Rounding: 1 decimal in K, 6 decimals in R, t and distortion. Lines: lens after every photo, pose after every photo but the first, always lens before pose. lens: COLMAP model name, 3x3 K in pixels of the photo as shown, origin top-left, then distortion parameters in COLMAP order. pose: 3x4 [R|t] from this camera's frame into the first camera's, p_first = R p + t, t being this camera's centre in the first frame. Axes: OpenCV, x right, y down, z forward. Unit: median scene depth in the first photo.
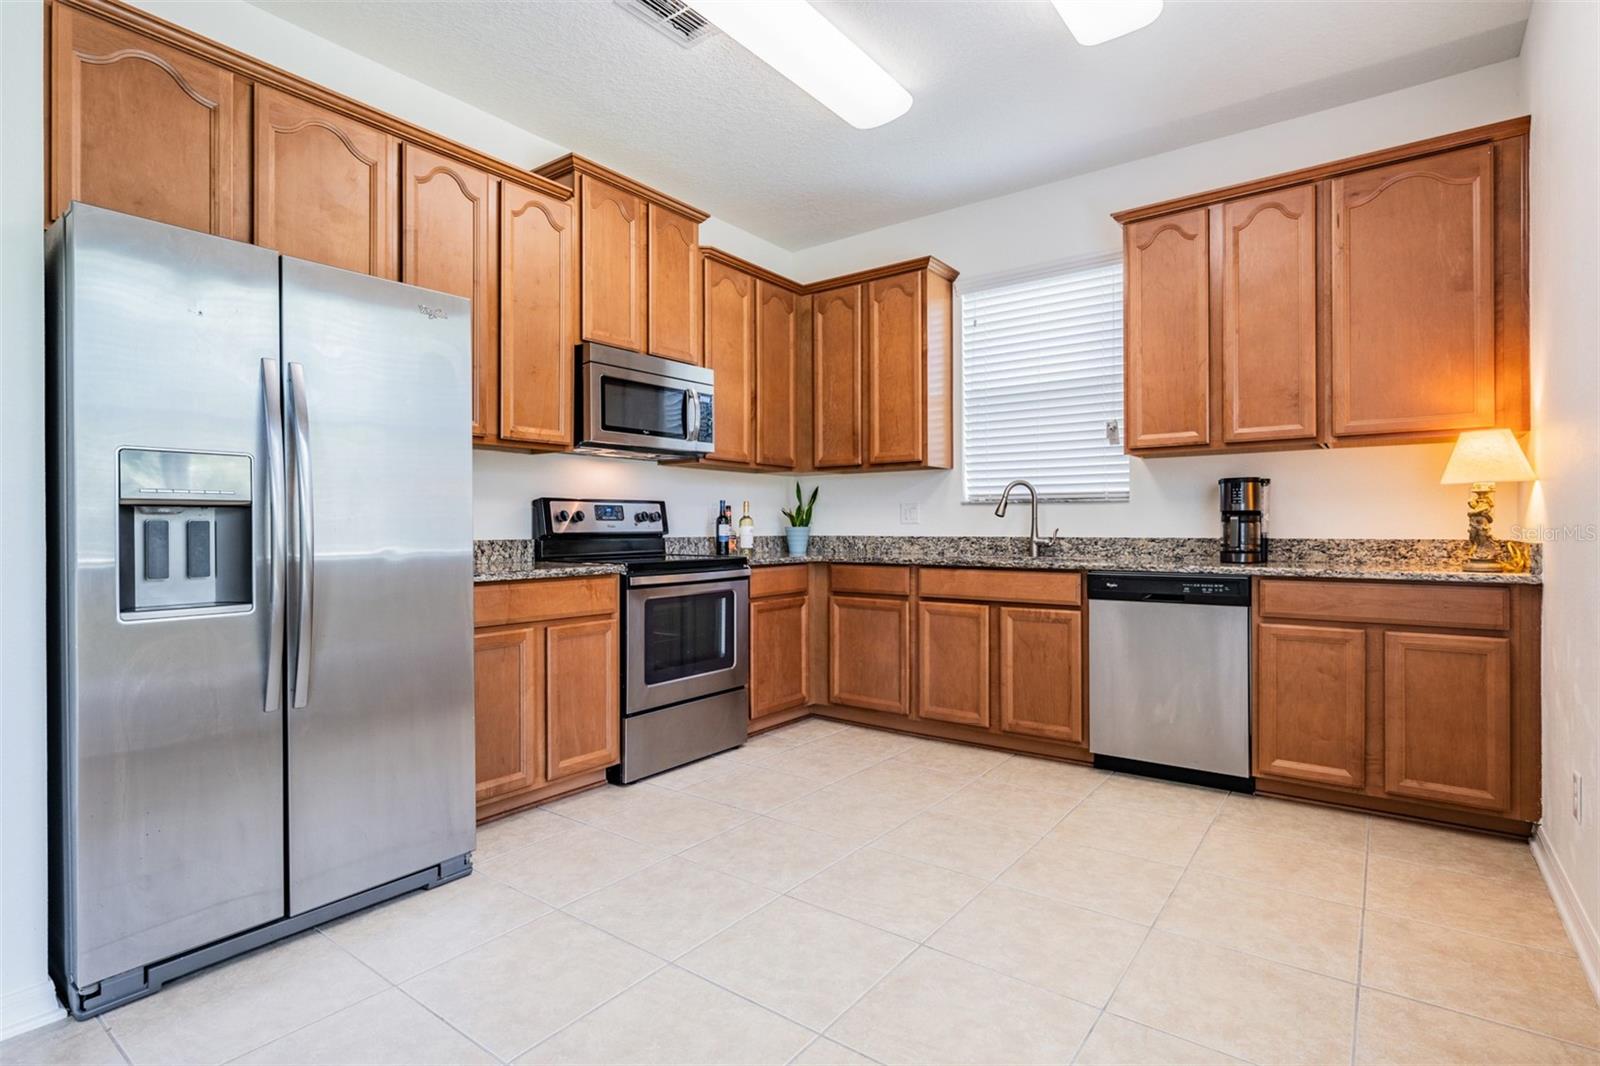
lens RADIAL K [[800.5, 0, 795.9], [0, 800.5, 526.1], [0, 0, 1]] dist [0.004318, -0.002214]
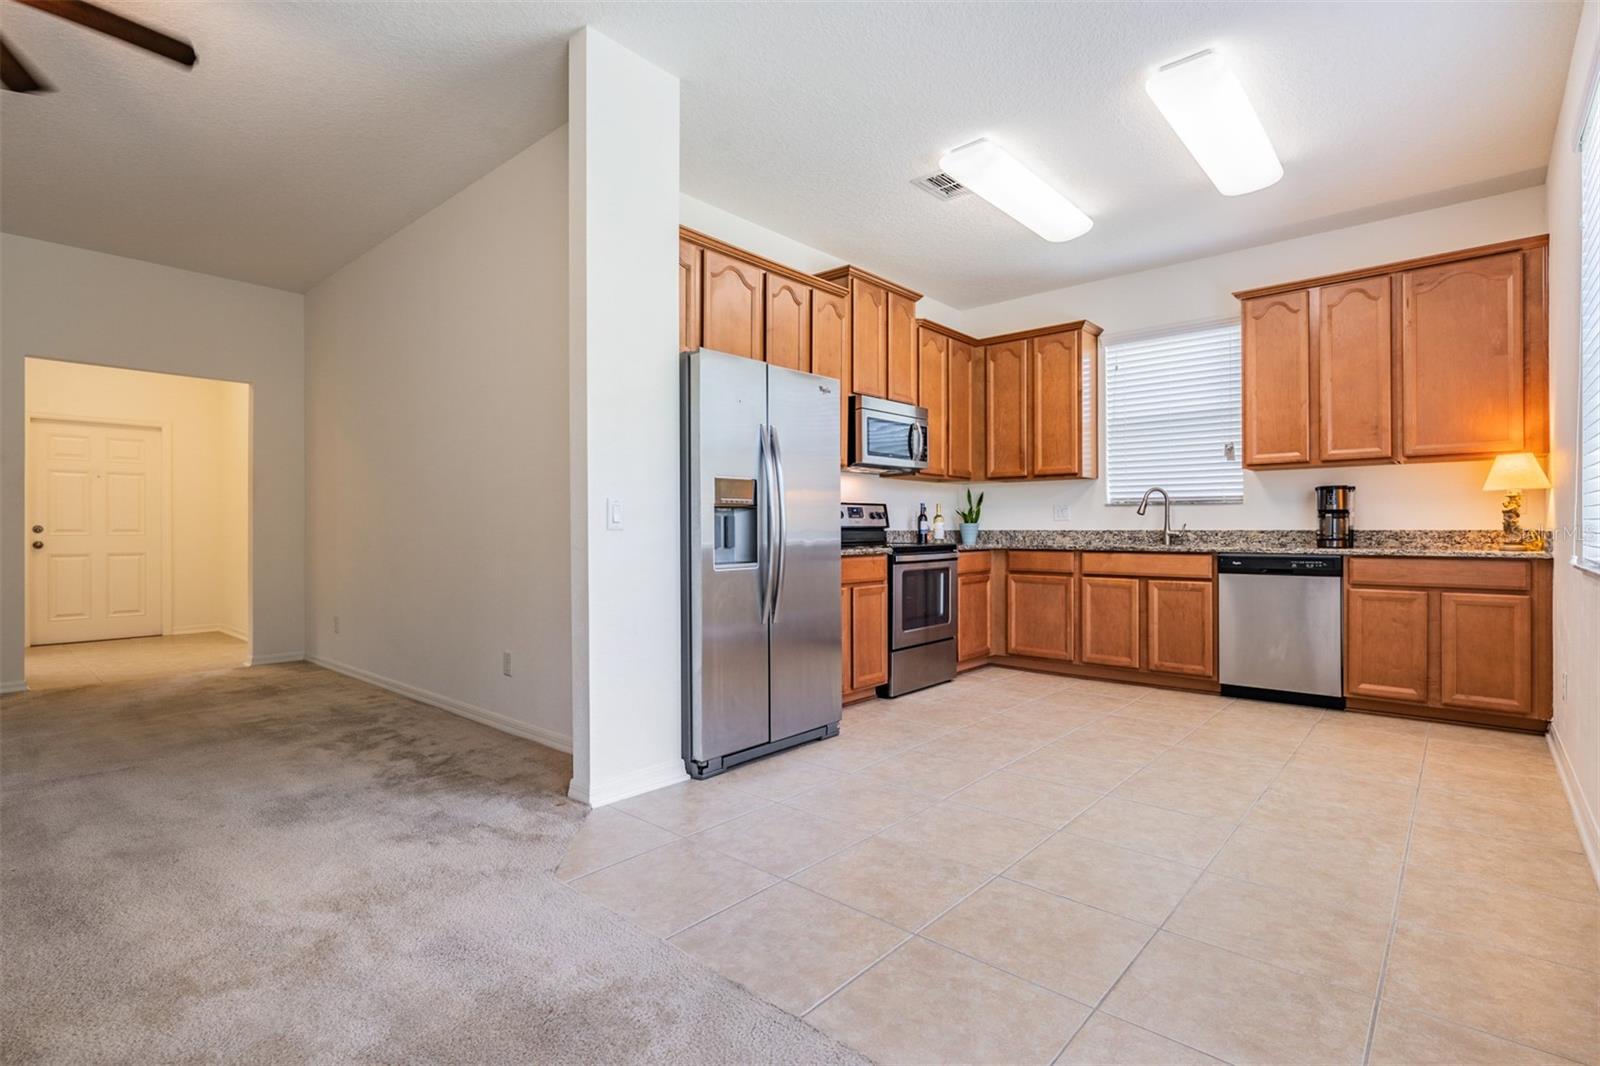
lens RADIAL K [[775.2, 0, 790.2], [0, 775.2, 529.4], [0, 0, 1]] dist [0.000357, -0.000860]
pose [[0.996781, -0.000072, -0.080173, -0.250404], [0.000238, 0.999998, 0.002066, 0.010930], [0.080173, -0.002078, 0.996779, -0.376342]]
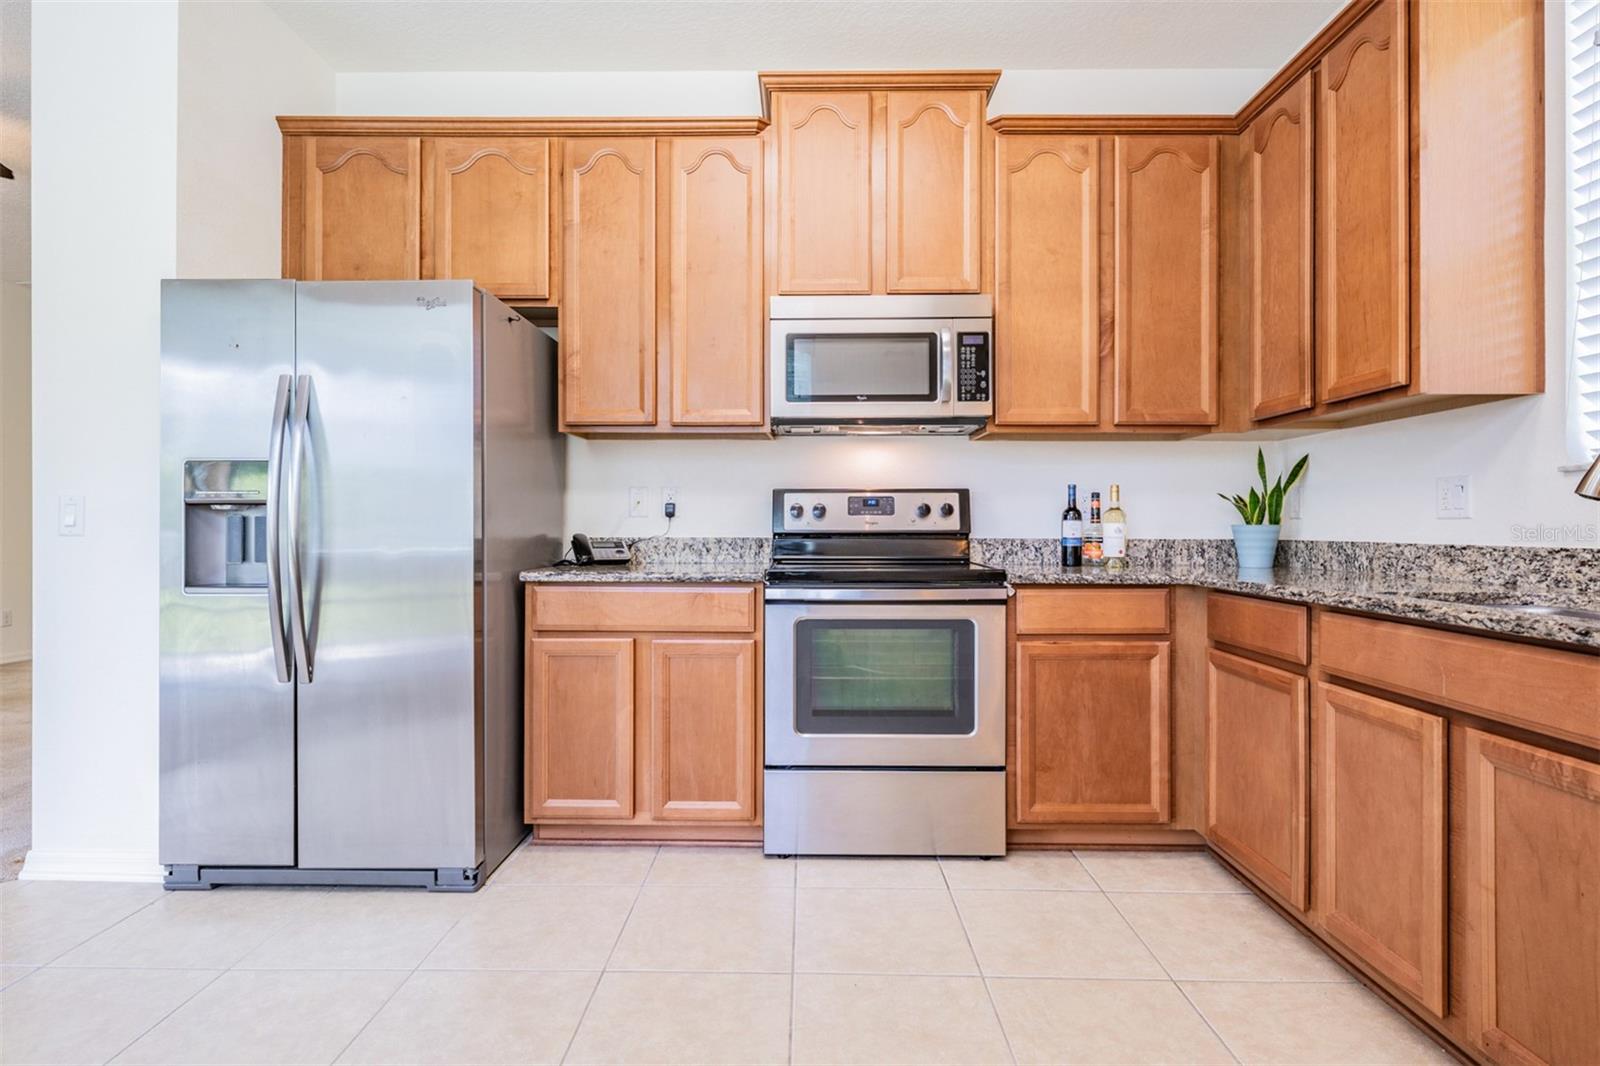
lens RADIAL K [[800.5, 0, 794.4], [0, 800.5, 523.4], [0, 0, 1]] dist [0.004318, -0.002214]
pose [[0.587079, 0.000938, -0.809529, 0.380431], [-0.002584, 0.999996, -0.000716, 0.001624], [0.809525, 0.002512, 0.587080, 0.498734]]
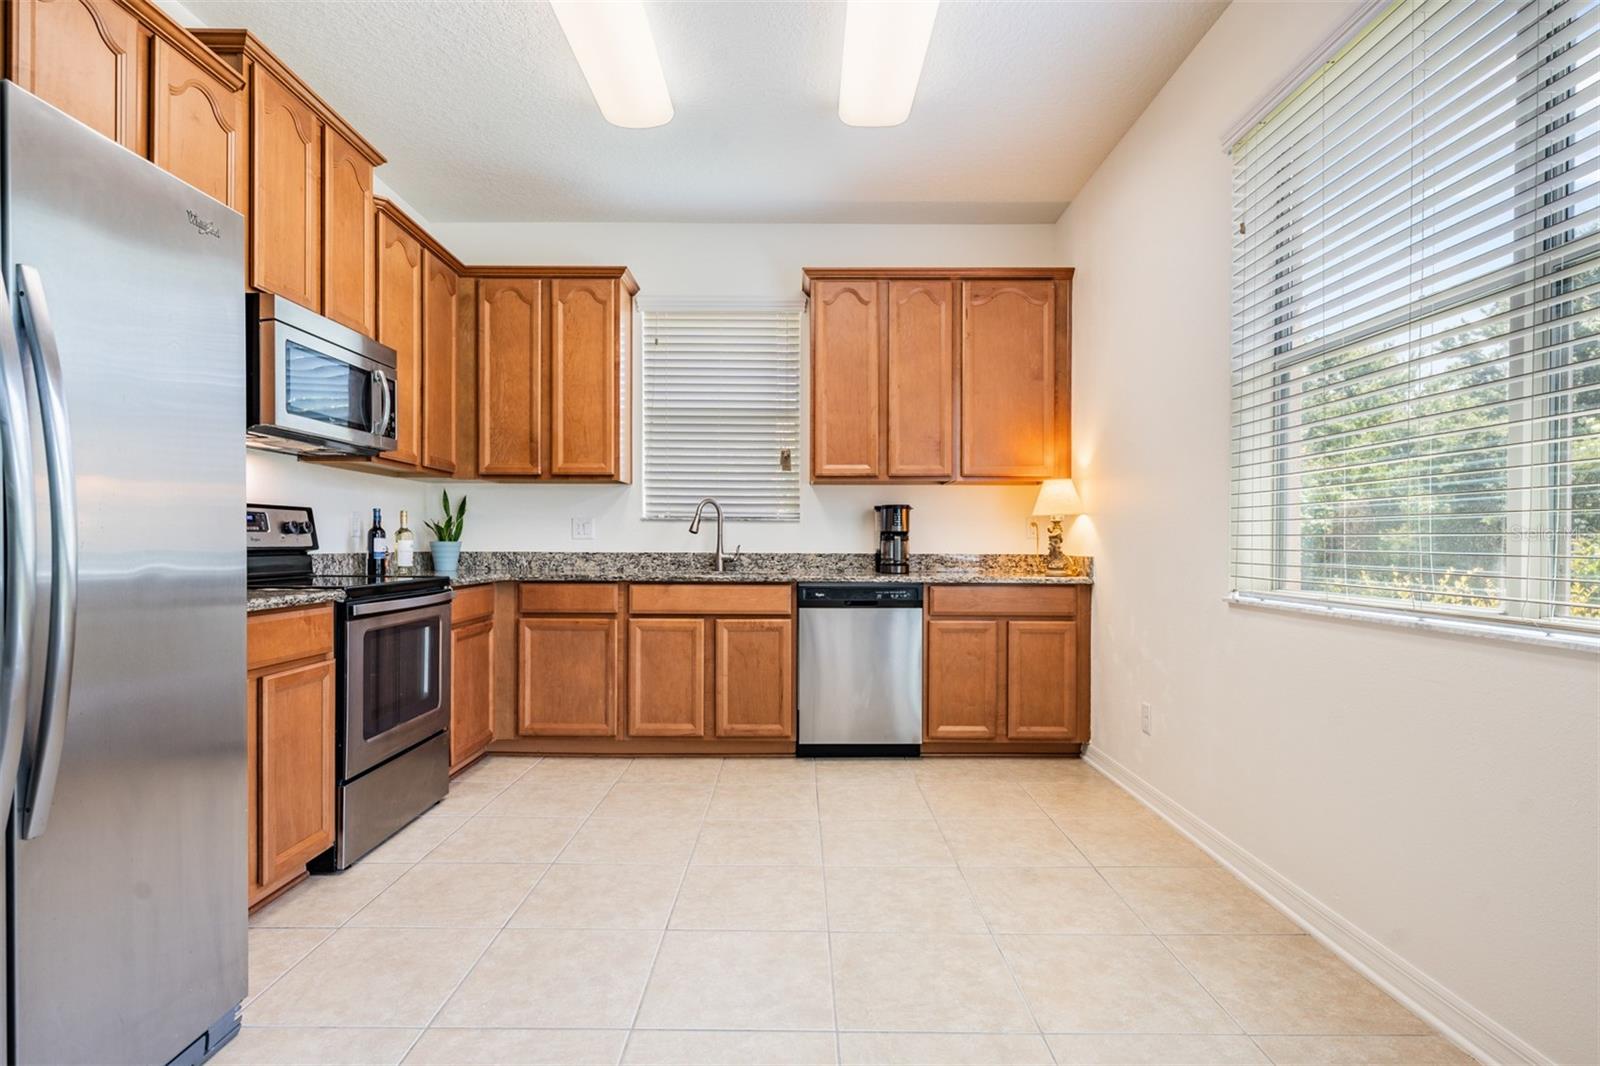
lens RADIAL K [[800.5, 0, 803.3], [0, 800.5, 548.4], [0, 0, 1]] dist [0.004318, -0.002214]
pose [[0.795265, 0.001932, 0.606259, -0.291005], [-0.007037, 0.999957, 0.006044, 0.000544], [-0.606221, -0.009073, 0.795244, 0.095035]]
